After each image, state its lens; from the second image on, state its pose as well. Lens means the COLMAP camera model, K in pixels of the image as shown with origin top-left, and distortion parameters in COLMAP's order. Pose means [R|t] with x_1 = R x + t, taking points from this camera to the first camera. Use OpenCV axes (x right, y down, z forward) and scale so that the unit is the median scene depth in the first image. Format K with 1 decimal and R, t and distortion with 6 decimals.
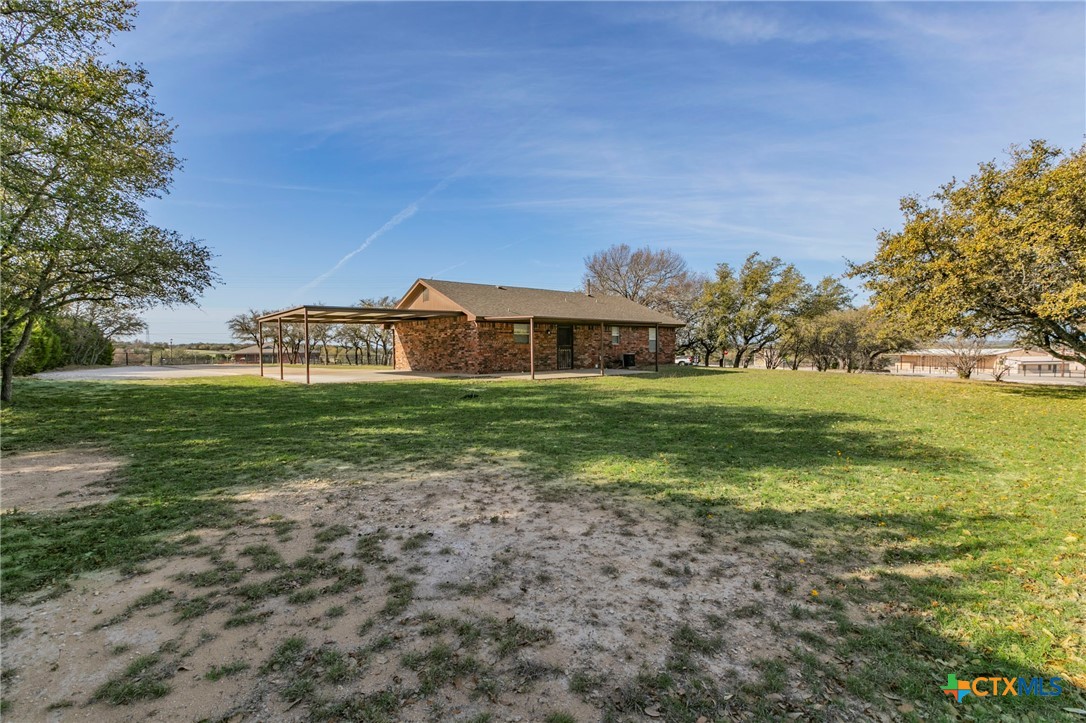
lens RADIAL K [[495.7, 0, 550.6], [0, 495.7, 336.3], [0, 0, 1]] dist [-0.001215, 0.000212]
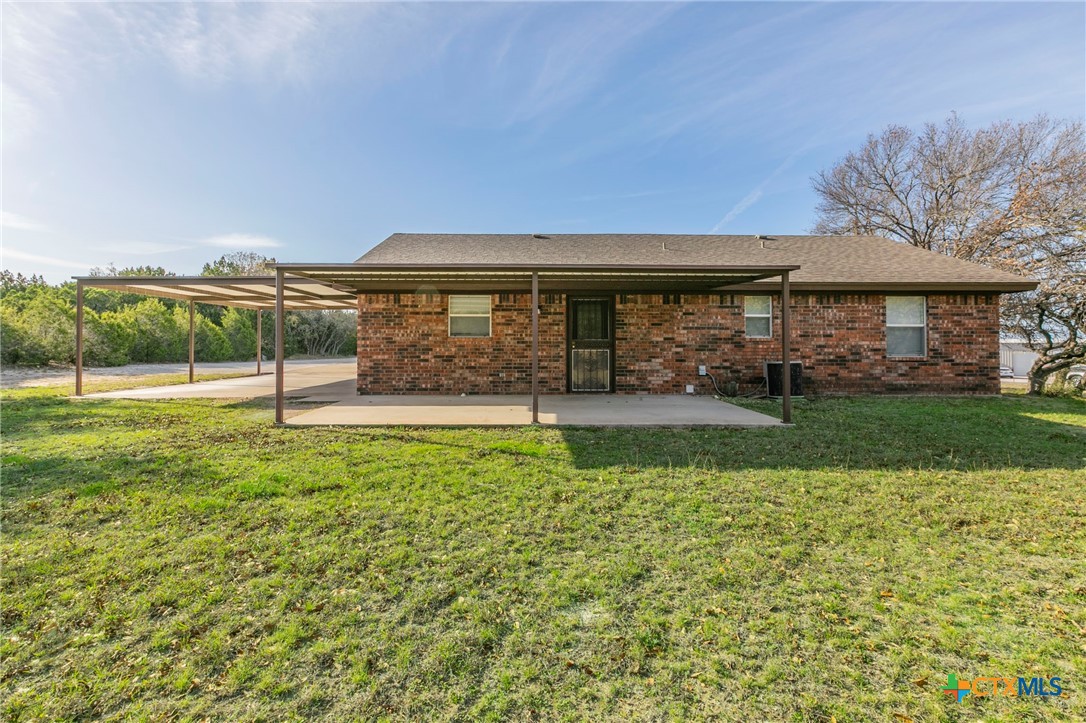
lens RADIAL K [[495.7, 0, 550.6], [0, 495.7, 336.3], [0, 0, 1]] dist [-0.001215, 0.000212]
pose [[0.772087, -0.000854, -0.635516, 0.270982], [0.006615, 0.999956, 0.006692, 0.011273], [0.635482, -0.009371, 0.772059, 0.595889]]
